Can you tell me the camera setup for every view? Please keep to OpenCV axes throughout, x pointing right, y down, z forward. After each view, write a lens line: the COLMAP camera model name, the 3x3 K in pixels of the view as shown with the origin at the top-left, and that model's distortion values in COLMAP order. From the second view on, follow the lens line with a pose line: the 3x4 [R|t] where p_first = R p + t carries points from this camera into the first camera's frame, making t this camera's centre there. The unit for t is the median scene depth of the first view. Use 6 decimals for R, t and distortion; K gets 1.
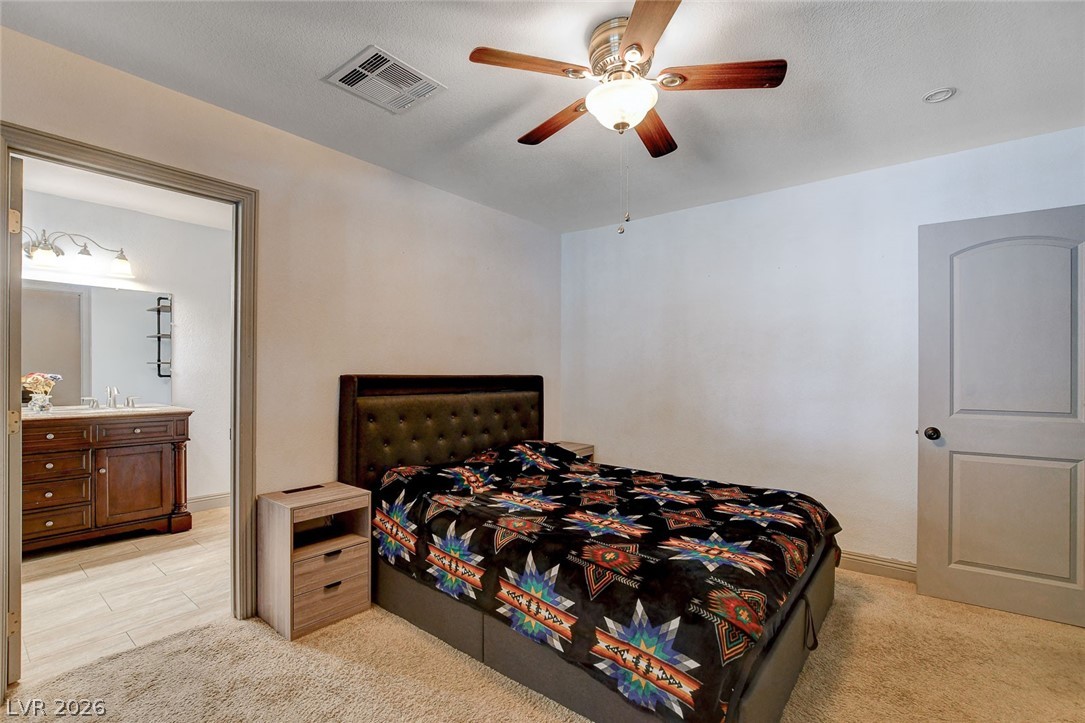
lens RADIAL K [[491.7, 0, 546.4], [0, 491.7, 367.3], [0, 0, 1]] dist [-0.016487, 0.002062]
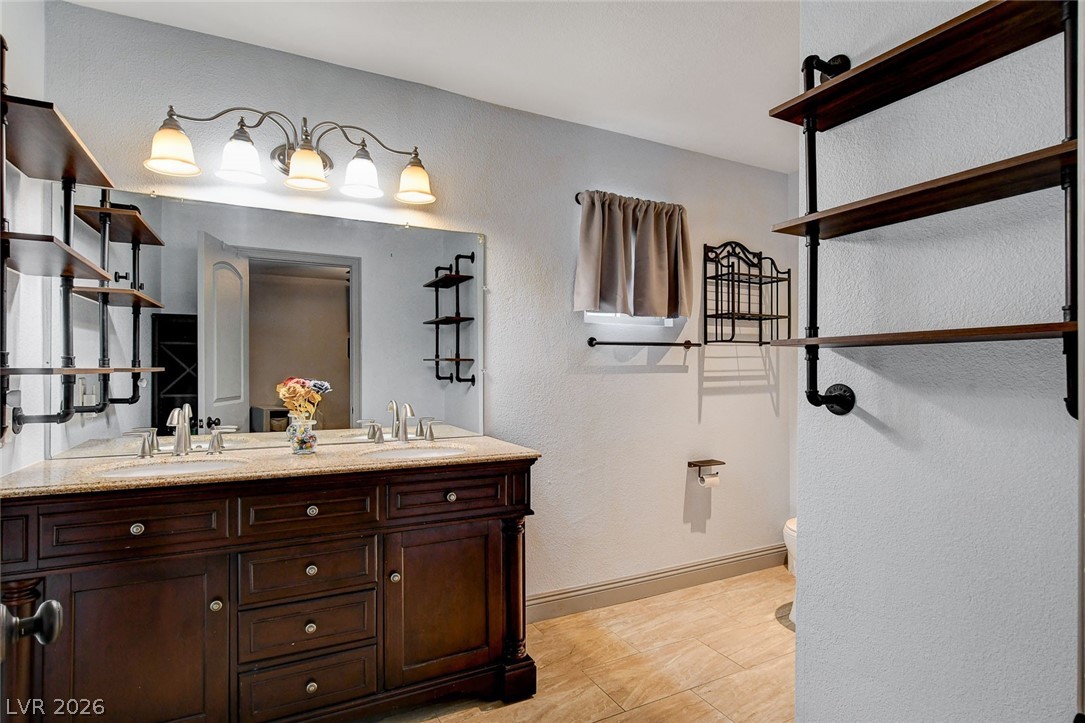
lens RADIAL K [[511.5, 0, 539.3], [0, 511.5, 361.4], [0, 0, 1]] dist [-0.014343, 0.000000]
pose [[0.923605, -0.005917, -0.383301, -0.553355], [0.004560, 0.999980, -0.004450, -0.003587], [0.383319, 0.002362, 0.923613, 0.550481]]
